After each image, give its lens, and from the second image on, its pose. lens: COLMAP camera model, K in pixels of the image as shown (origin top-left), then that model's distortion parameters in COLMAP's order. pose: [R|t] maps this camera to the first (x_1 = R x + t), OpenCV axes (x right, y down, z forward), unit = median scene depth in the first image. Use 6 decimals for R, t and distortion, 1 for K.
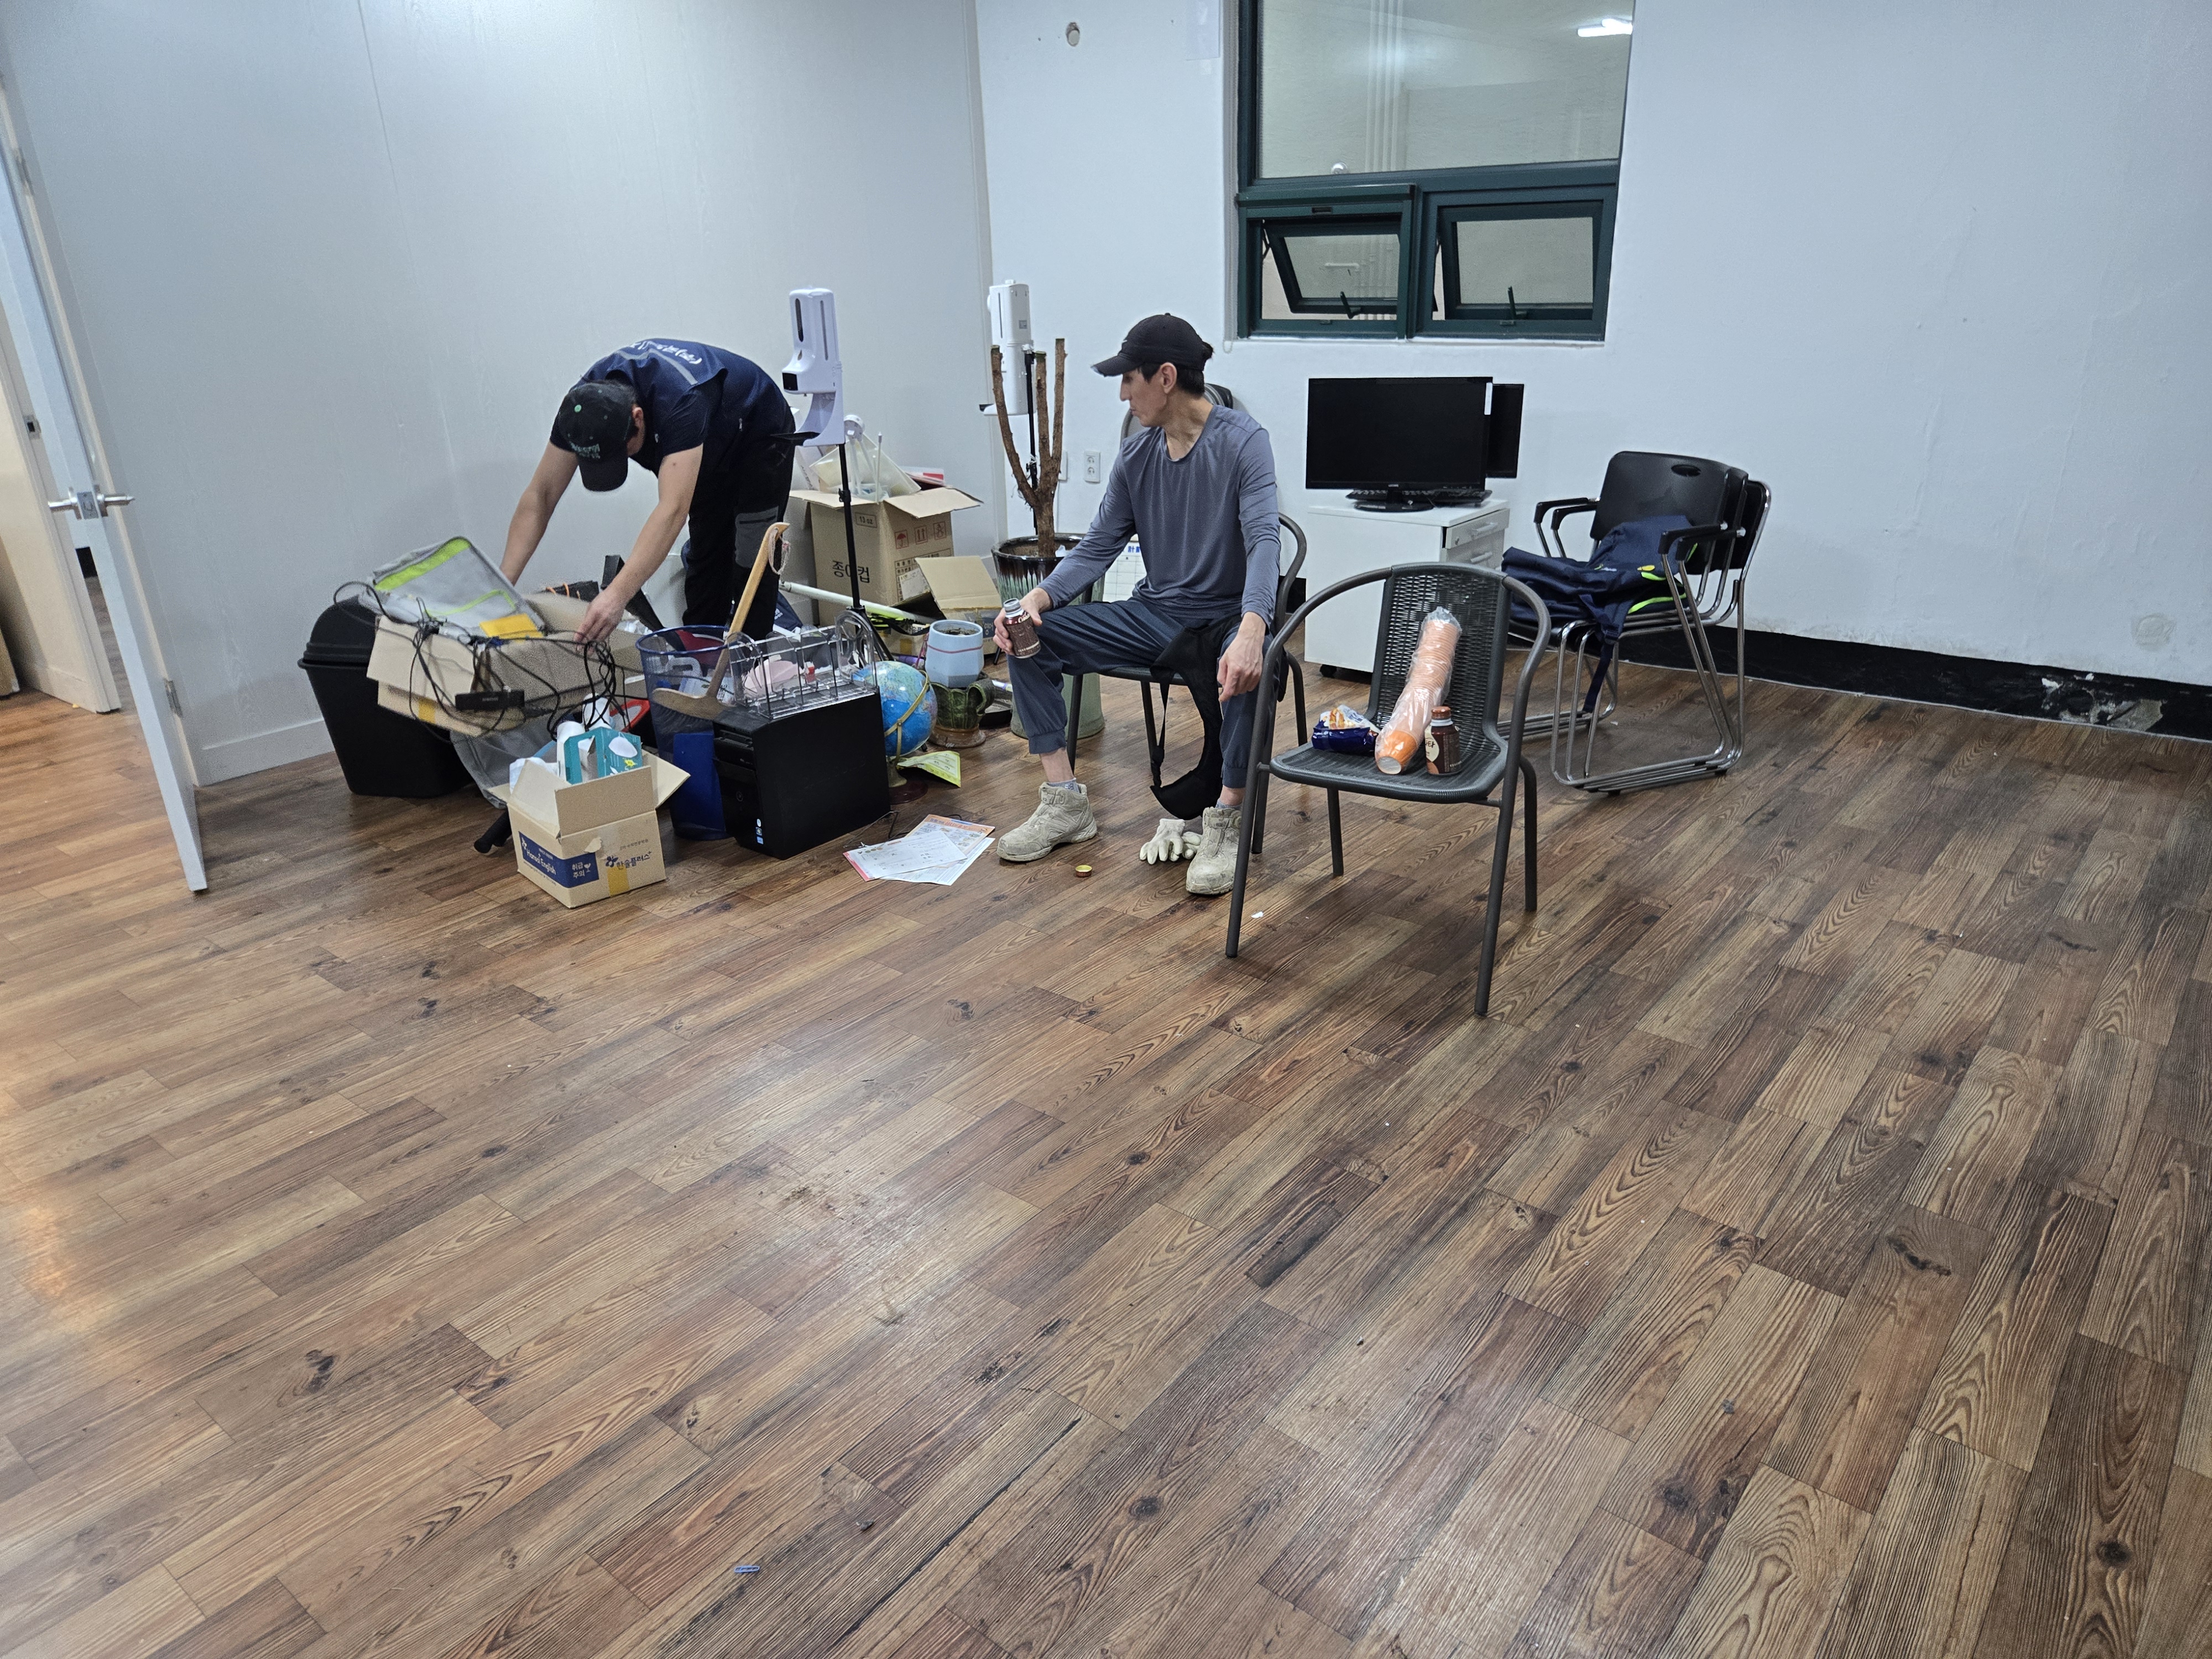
lens RADIAL K [[1518.3, 0, 1174.4], [0, 1518.3, 853.1], [0, 0, 1]] dist [0.044098, -0.039261]
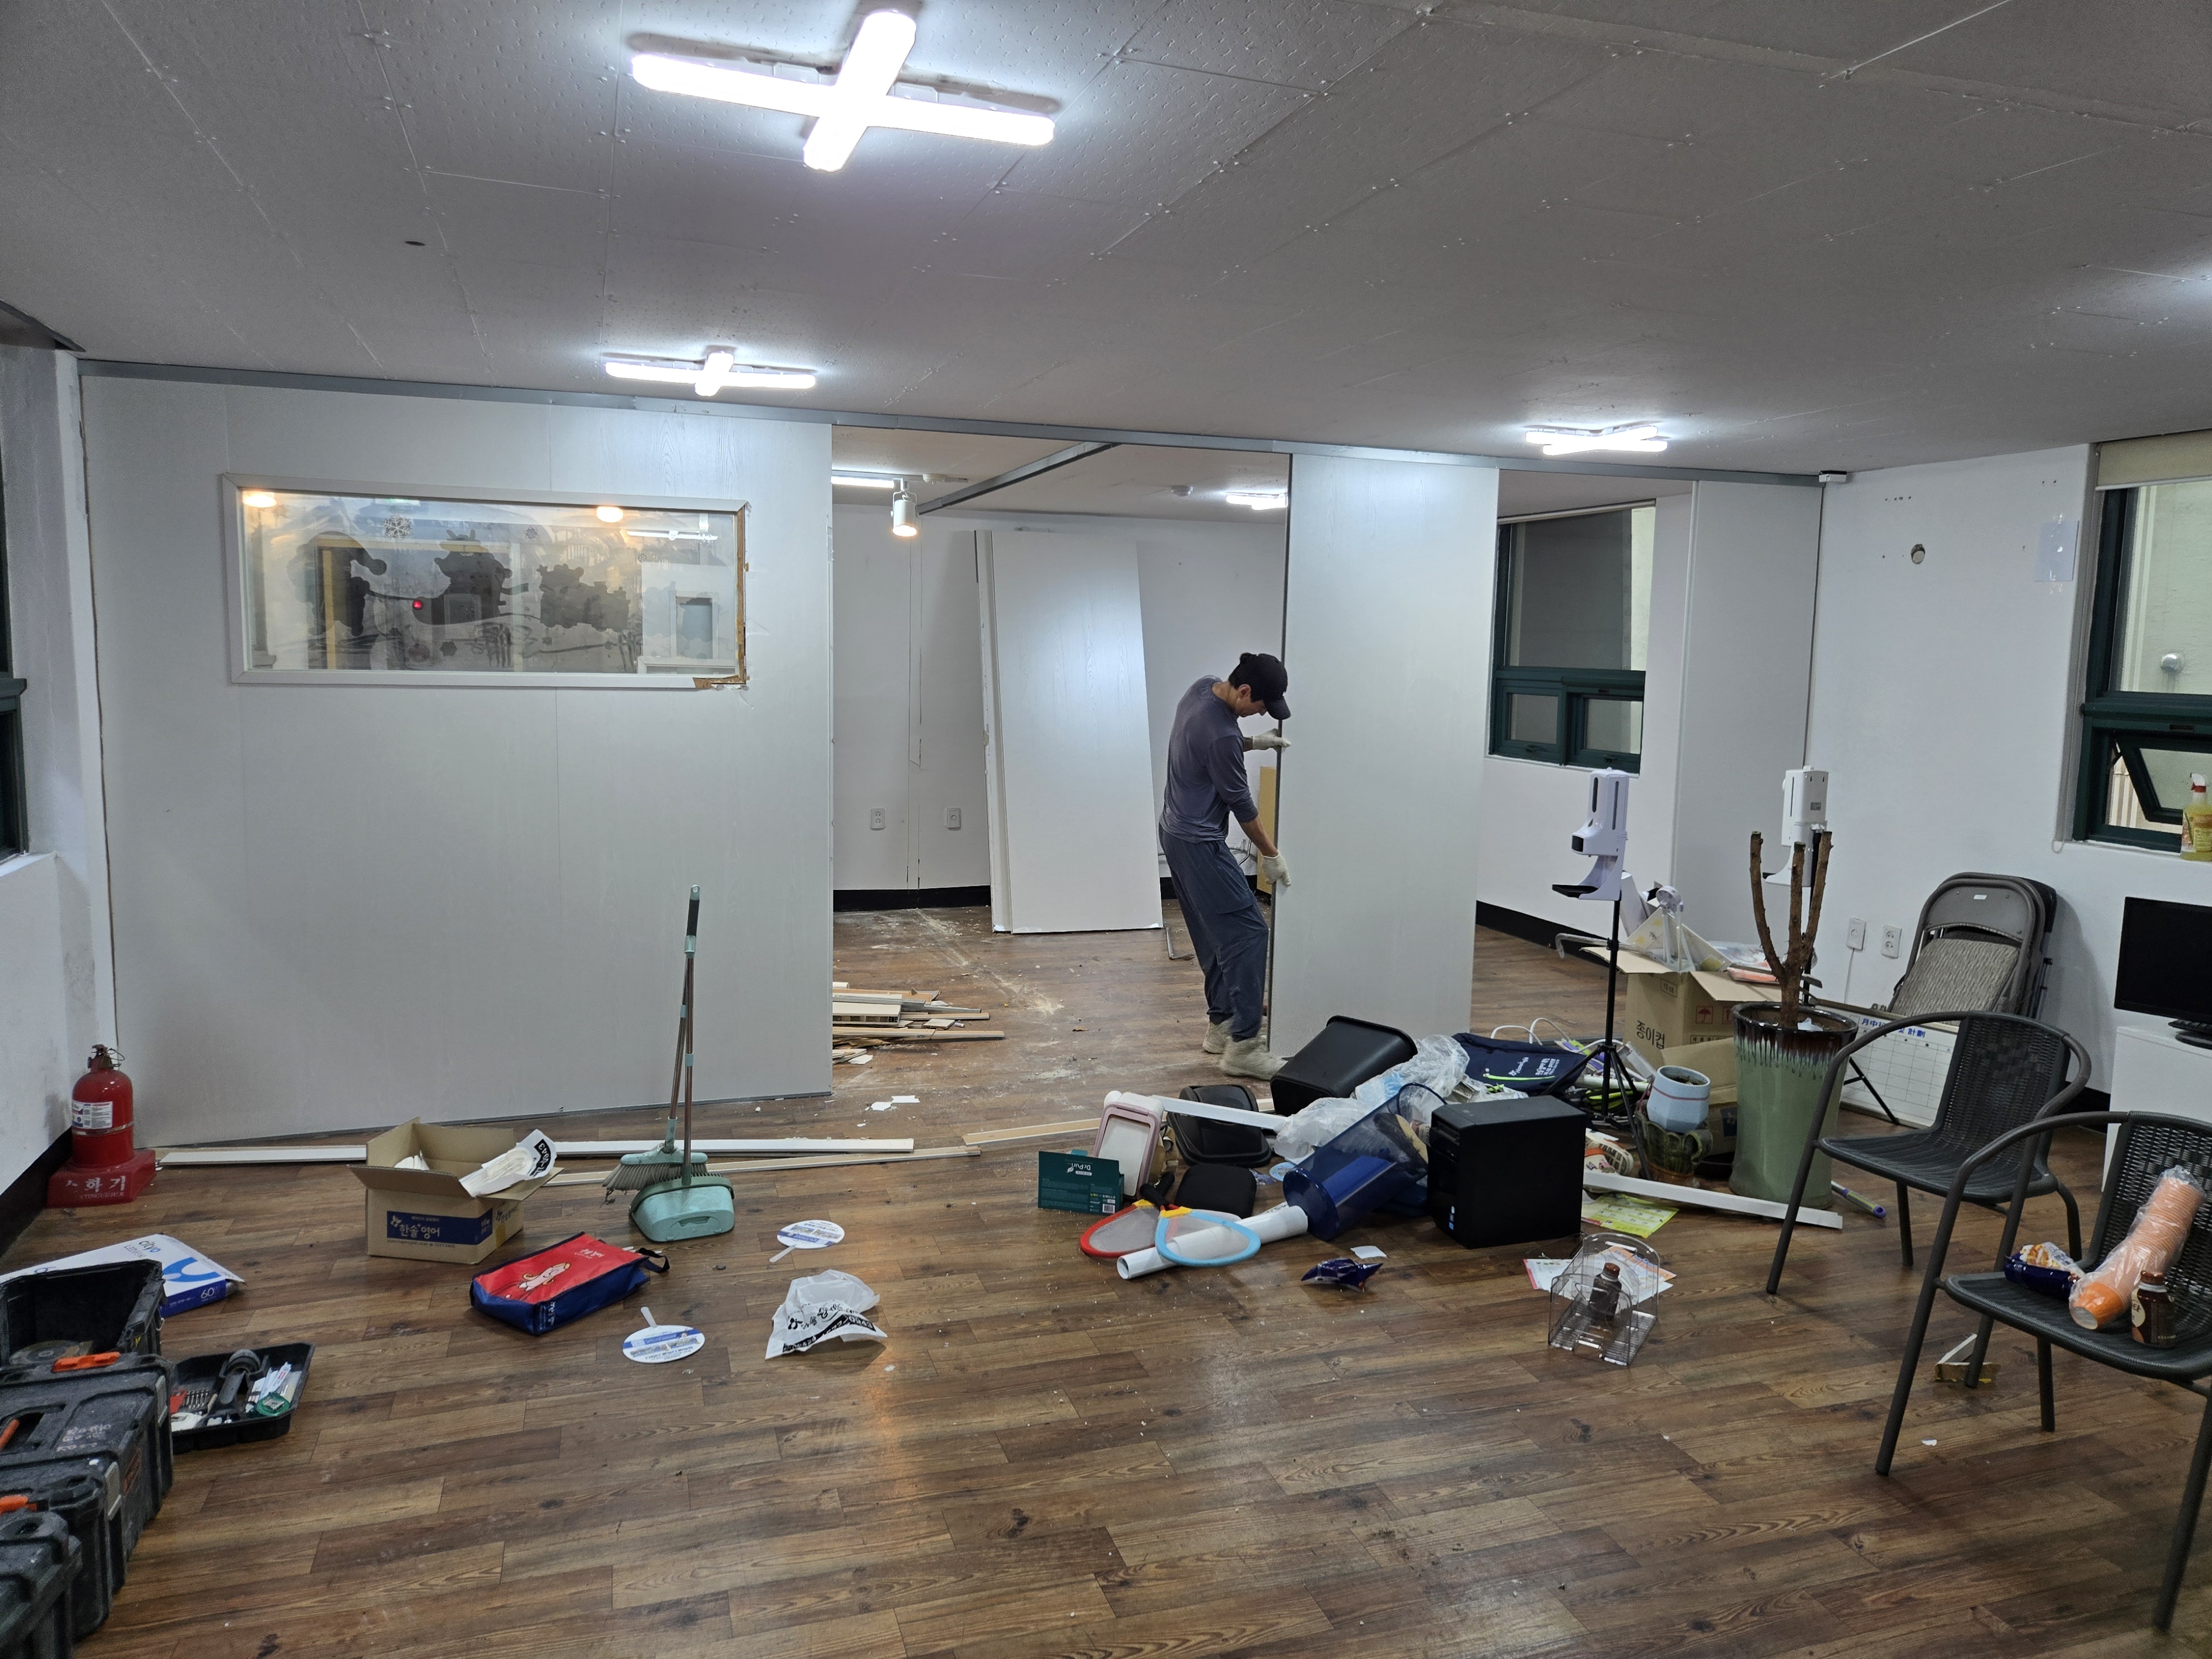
lens RADIAL K [[1494.6, 0, 1089.7], [0, 1494.6, 825.9], [0, 0, 1]] dist [0.078093, -0.060395]
pose [[0.826531, 0.109878, -0.552063, 0.117370], [-0.256264, 0.946682, -0.195251, -0.002838], [0.501174, 0.302854, 0.810620, -0.169156]]
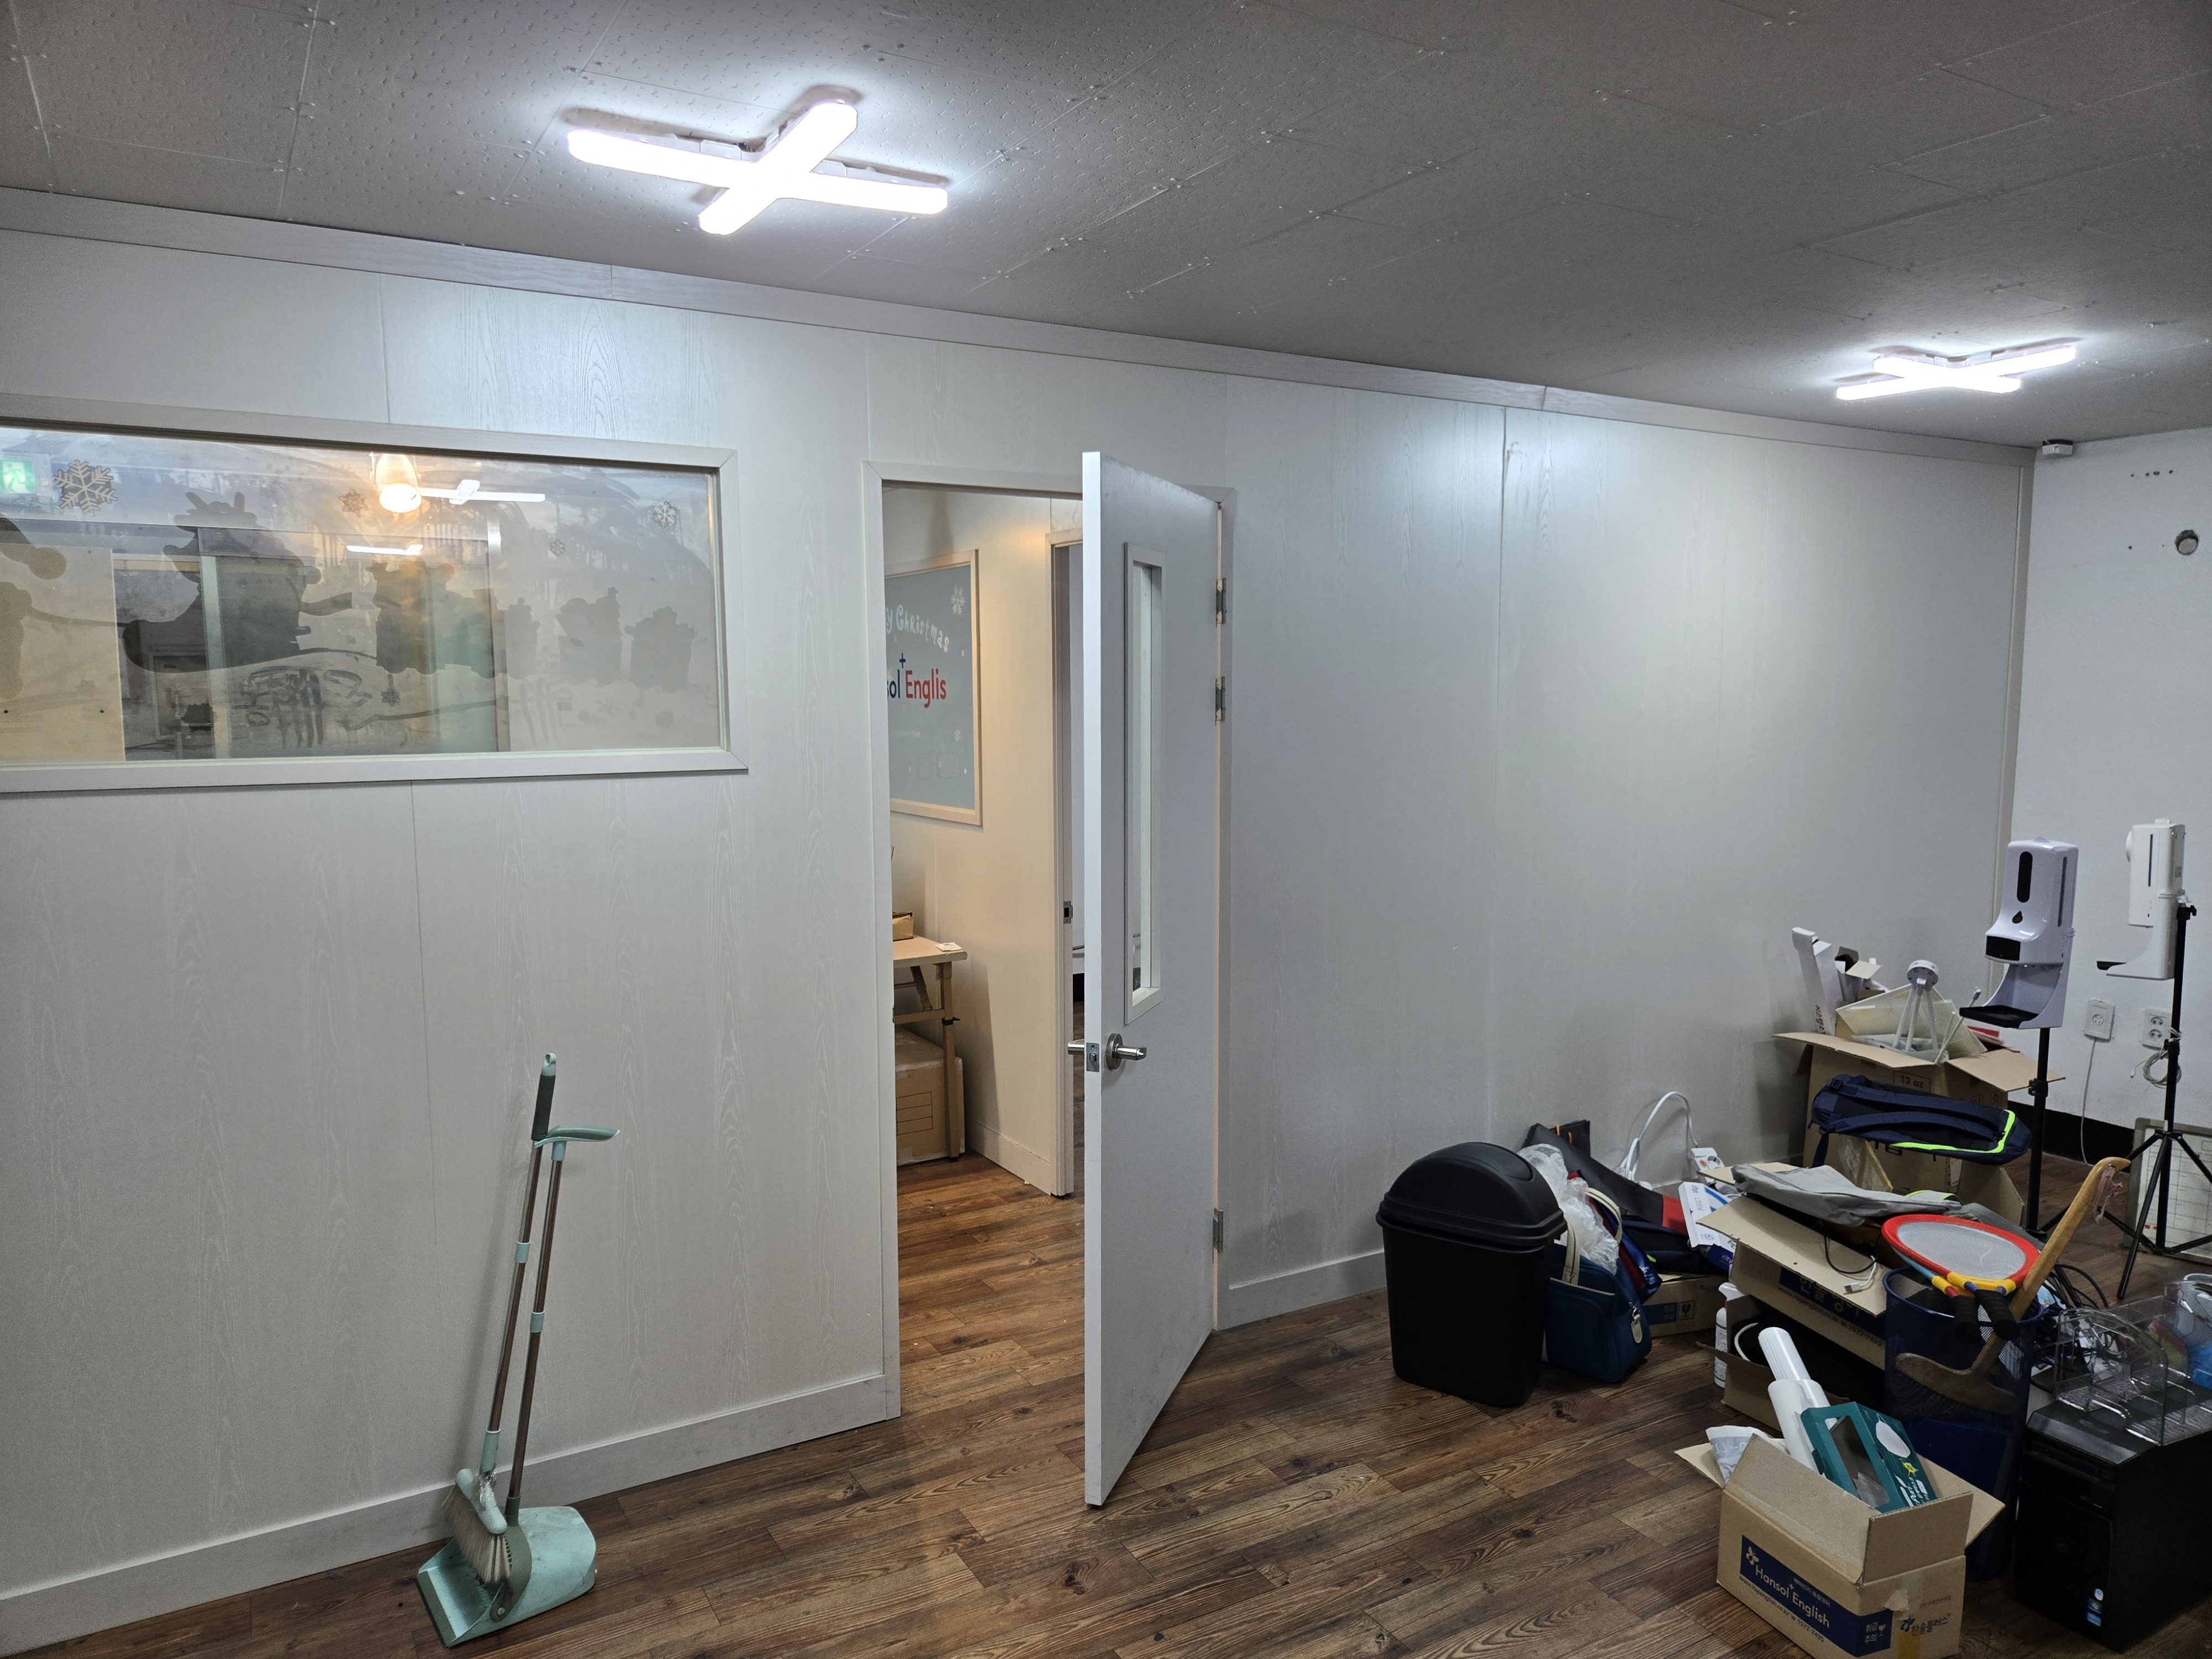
lens RADIAL K [[1483.6, 0, 1100.3], [0, 1483.6, 841.3], [0, 0, 1]] dist [0.072157, -0.056433]
pose [[0.930184, 0.062700, -0.361700, -0.592121], [-0.161357, 0.954853, -0.249438, -0.128339], [0.329731, 0.290386, 0.898306, 0.172109]]
